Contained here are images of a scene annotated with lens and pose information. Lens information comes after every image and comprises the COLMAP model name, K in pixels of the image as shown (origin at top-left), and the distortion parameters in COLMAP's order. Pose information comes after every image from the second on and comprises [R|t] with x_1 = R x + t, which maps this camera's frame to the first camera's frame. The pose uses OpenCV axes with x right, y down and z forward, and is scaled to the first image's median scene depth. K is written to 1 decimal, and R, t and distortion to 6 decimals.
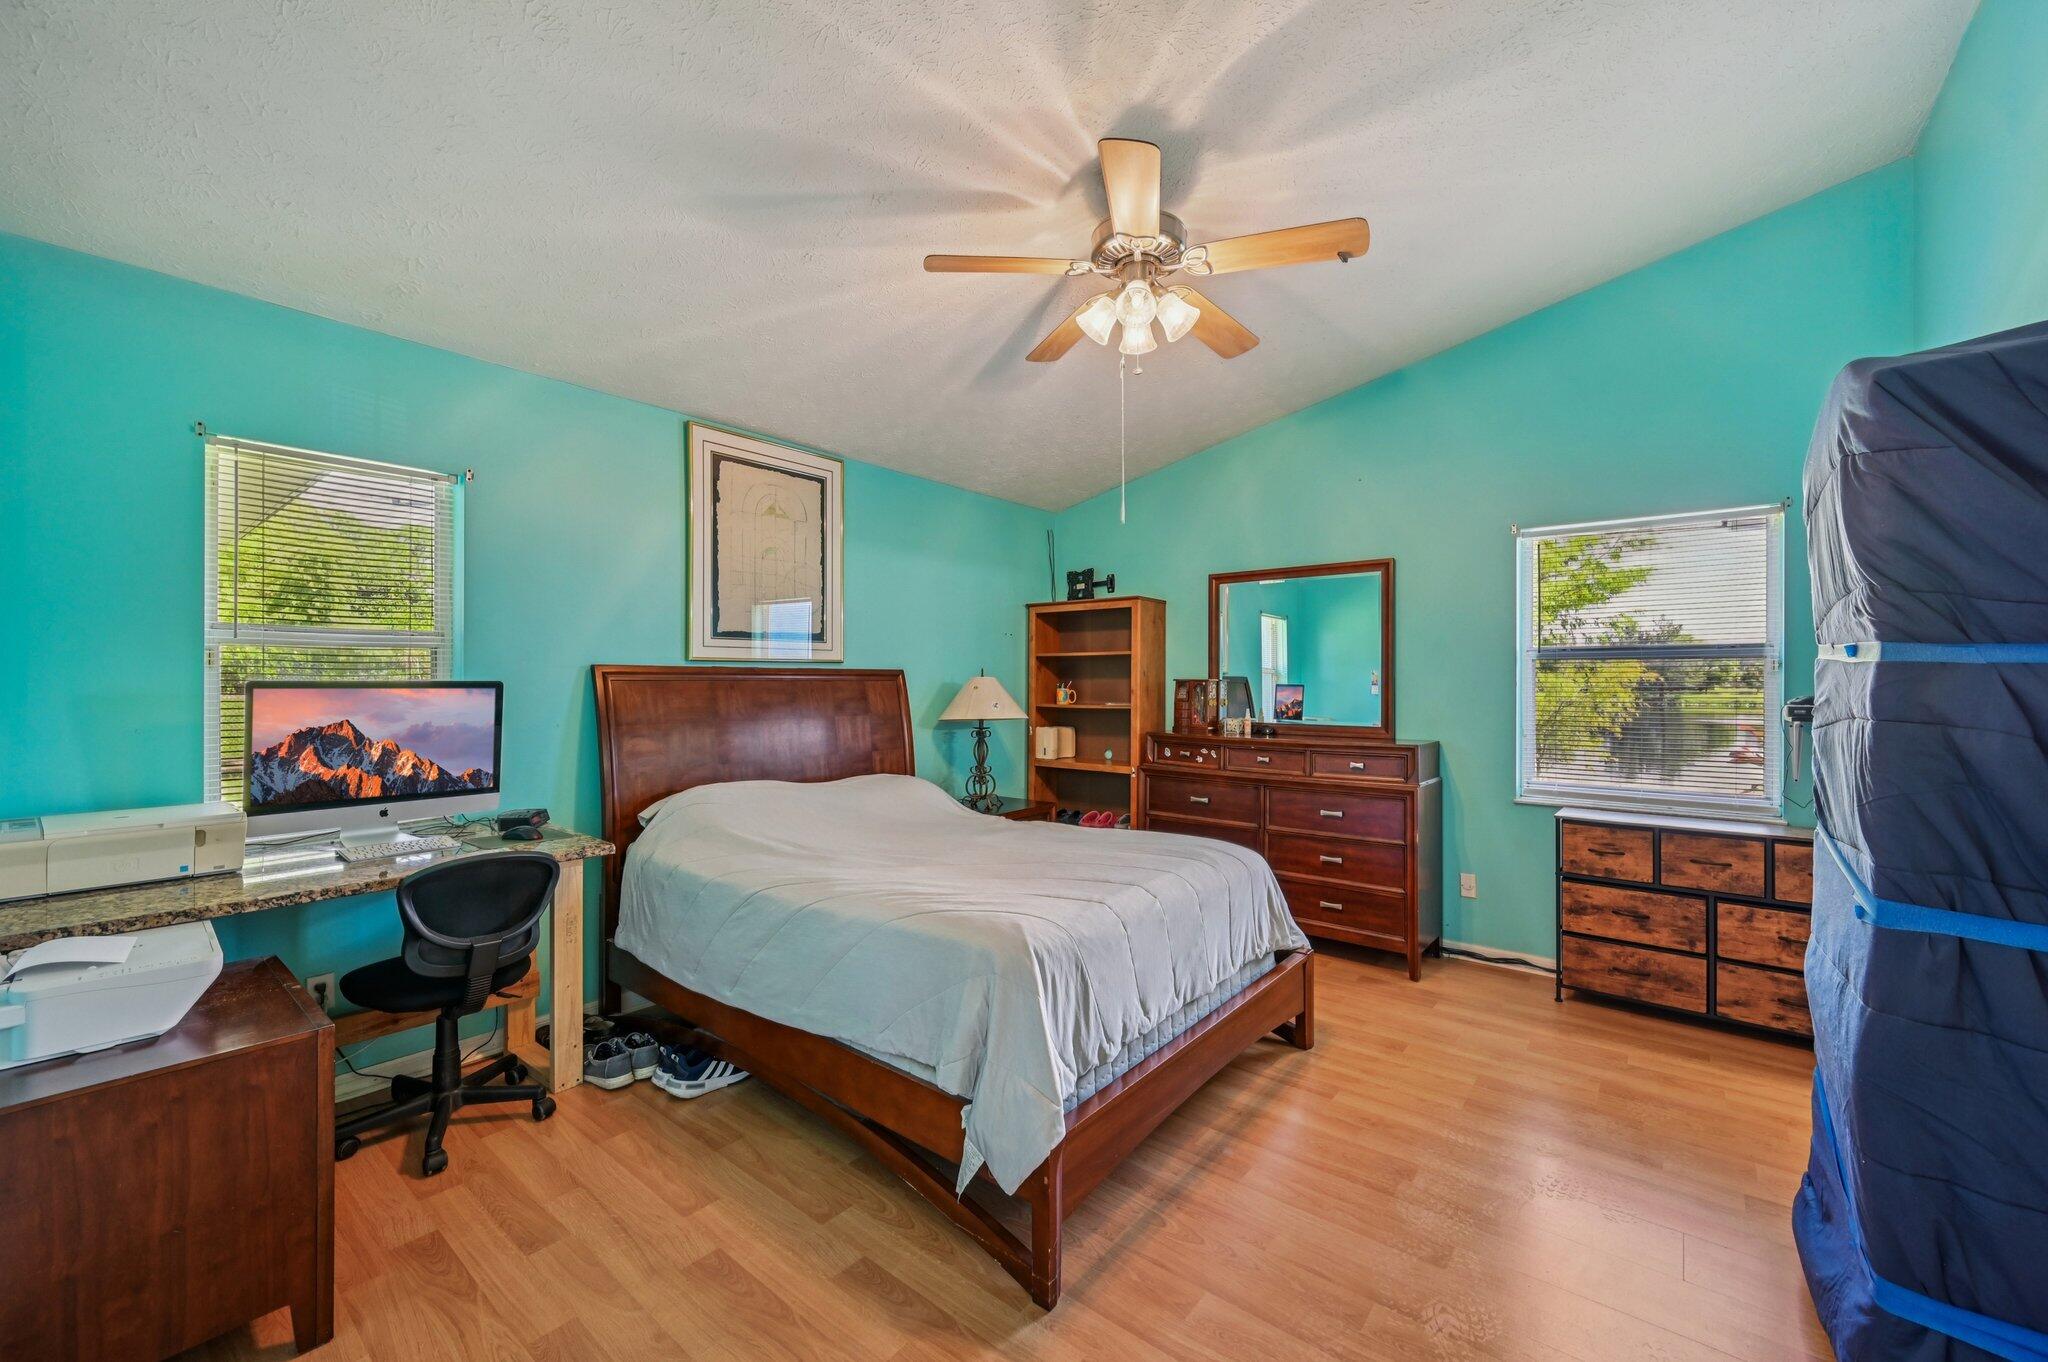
lens RADIAL K [[805.7, 0, 1026.4], [0, 805.7, 675.6], [0, 0, 1]] dist [-0.001954, -0.000319]
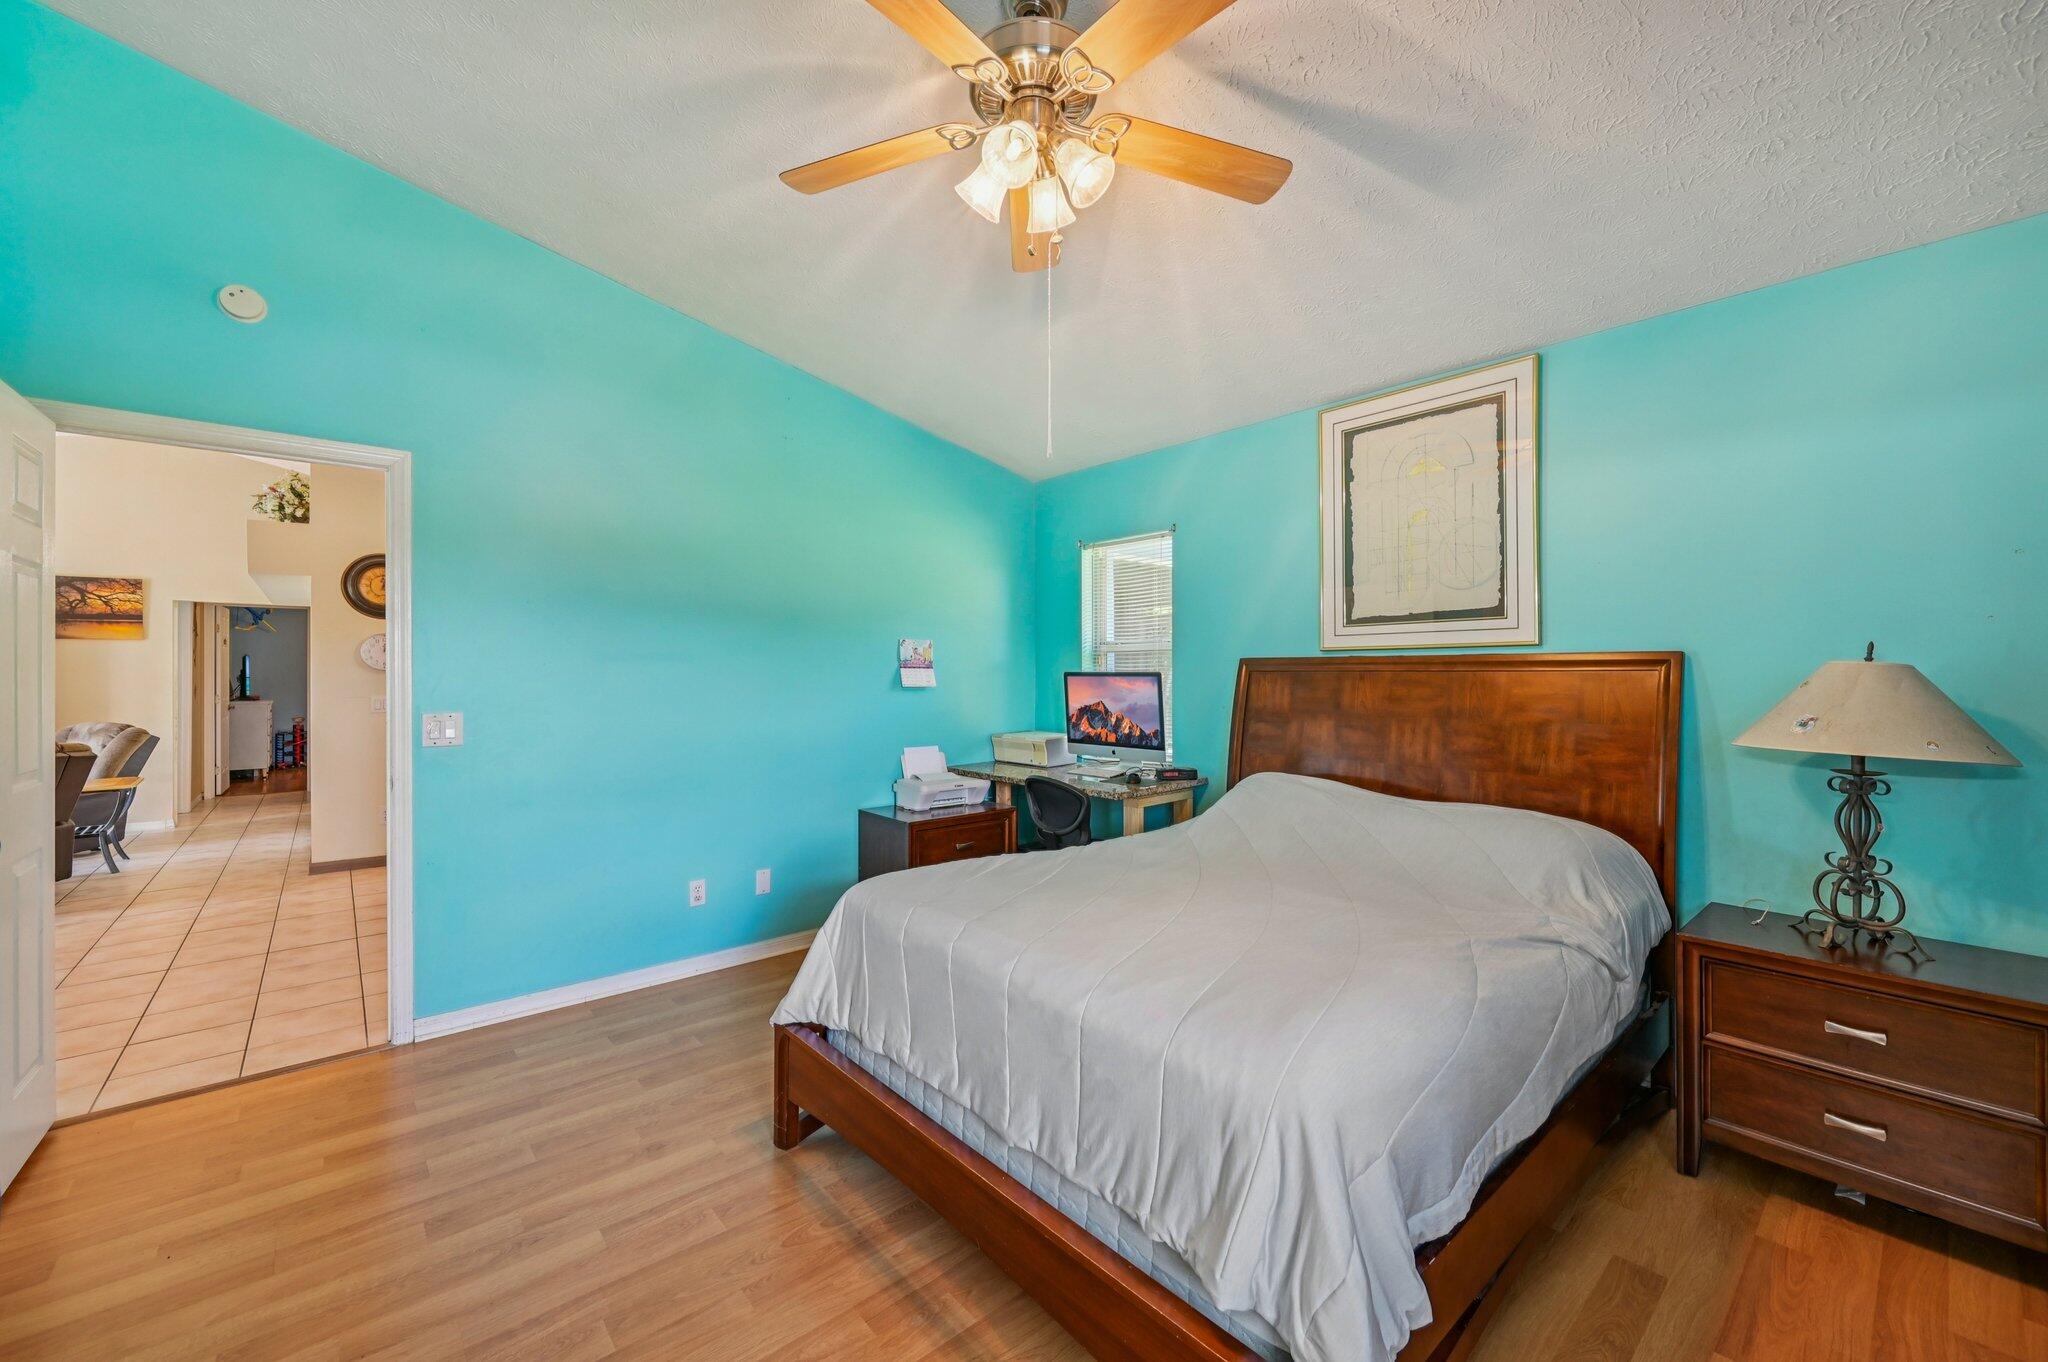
lens RADIAL K [[805.7, 0, 1026.4], [0, 805.7, 675.6], [0, 0, 1]] dist [-0.001954, -0.000319]
pose [[-0.169831, -0.000964, -0.985473, 0.669870], [0.005411, 0.999984, -0.001911, 0.011793], [0.985458, -0.005657, -0.169823, 0.866708]]
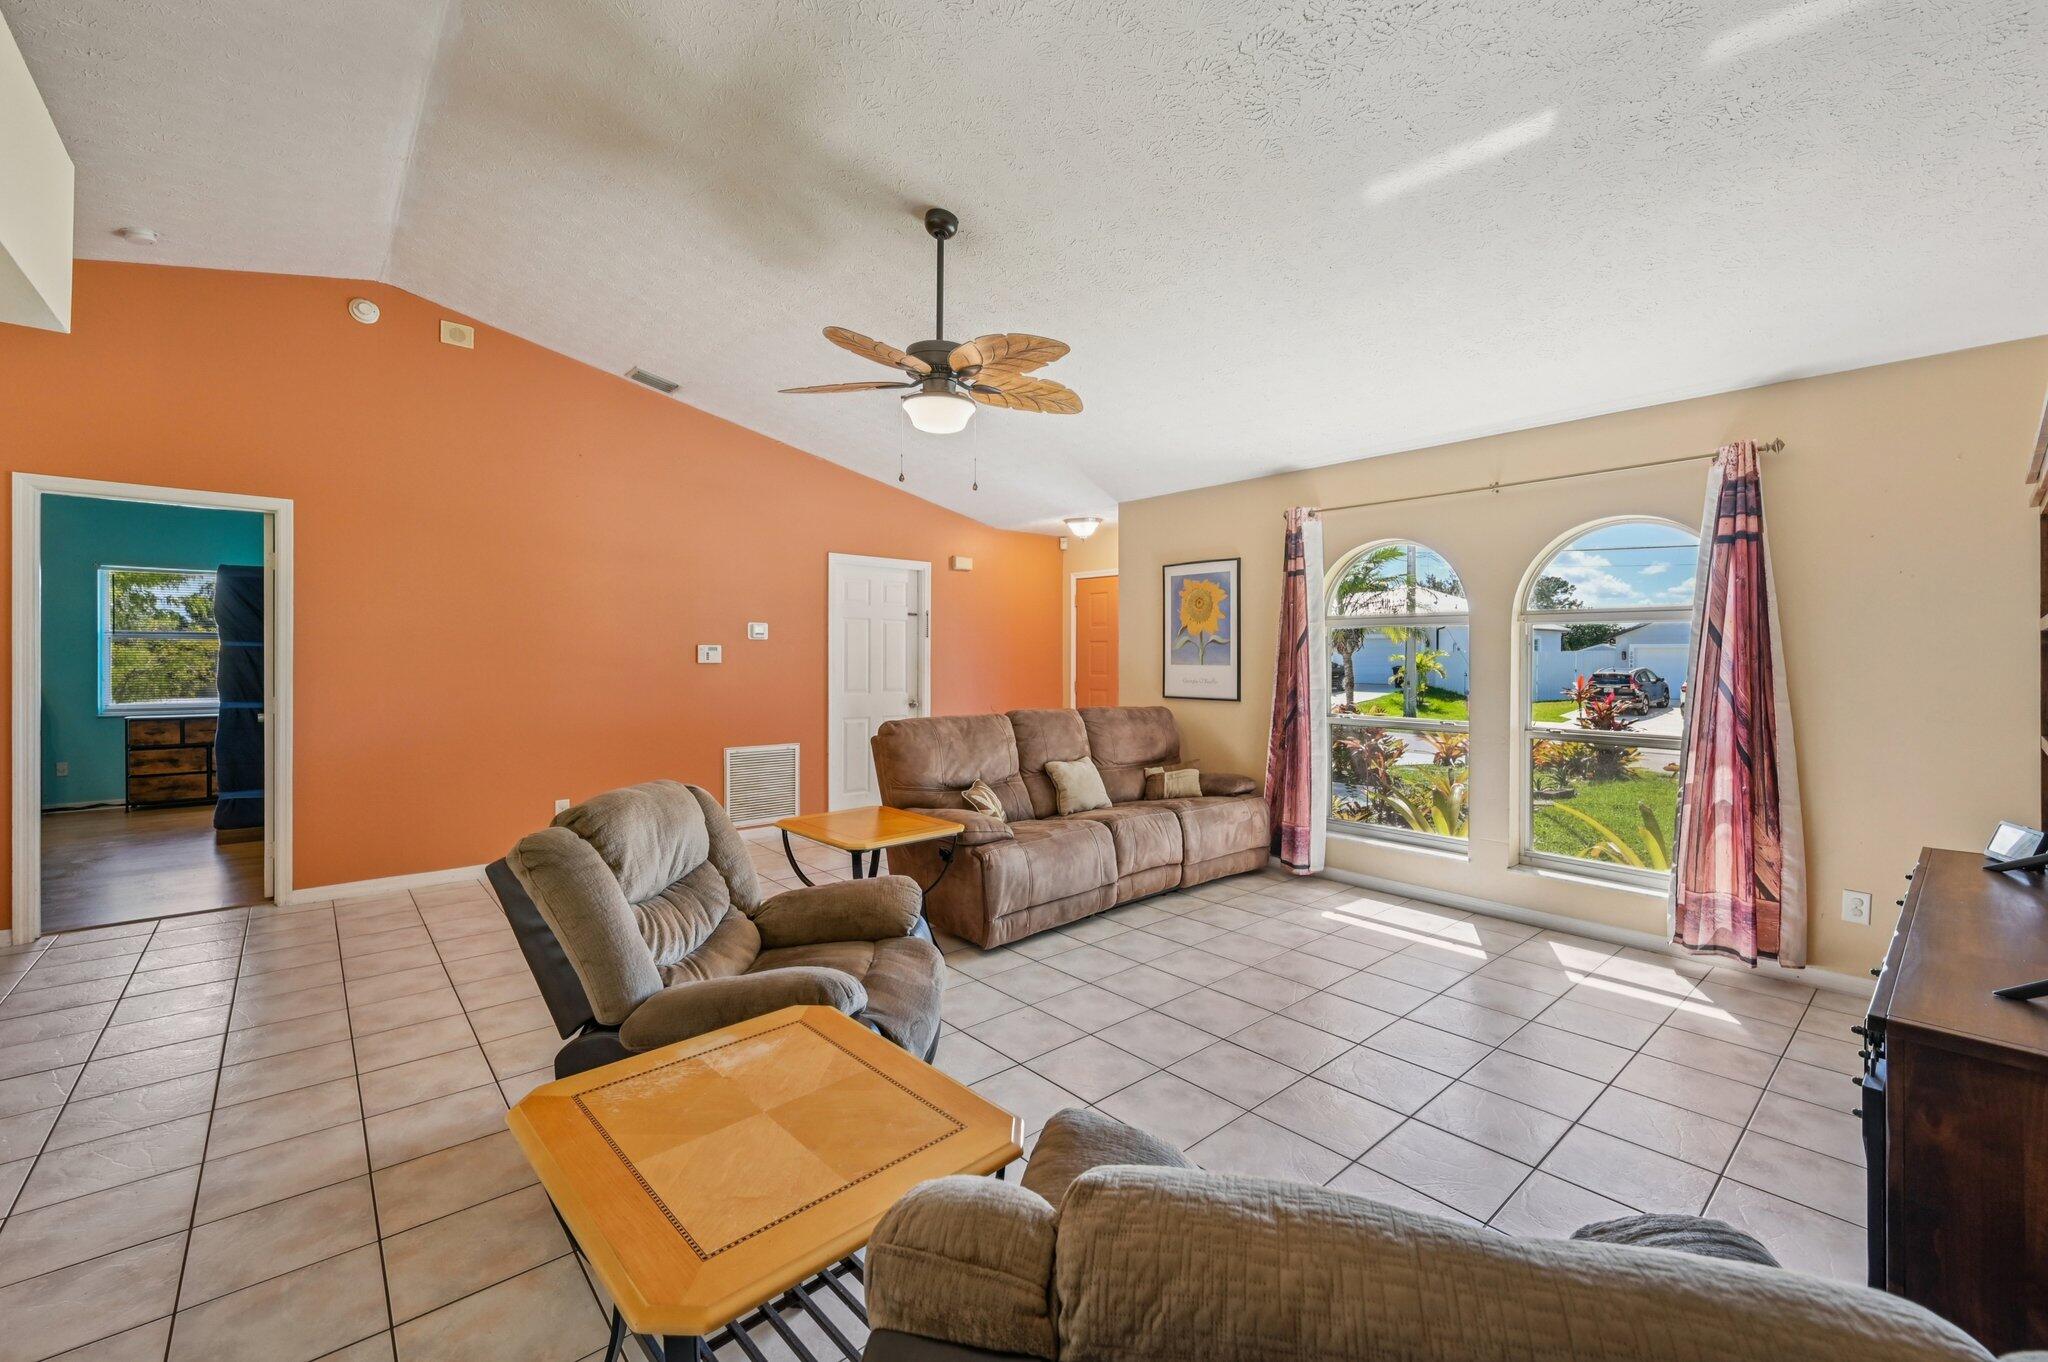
lens RADIAL K [[842.9, 0, 1020.6], [0, 842.9, 660.0], [0, 0, 1]] dist [-0.000154, -0.000046]
pose [[0.170546, -0.005703, 0.985333, -1.067641], [-0.012566, 0.999889, 0.007962, -0.011912], [-0.985270, -0.013740, 0.170455, -1.610456]]
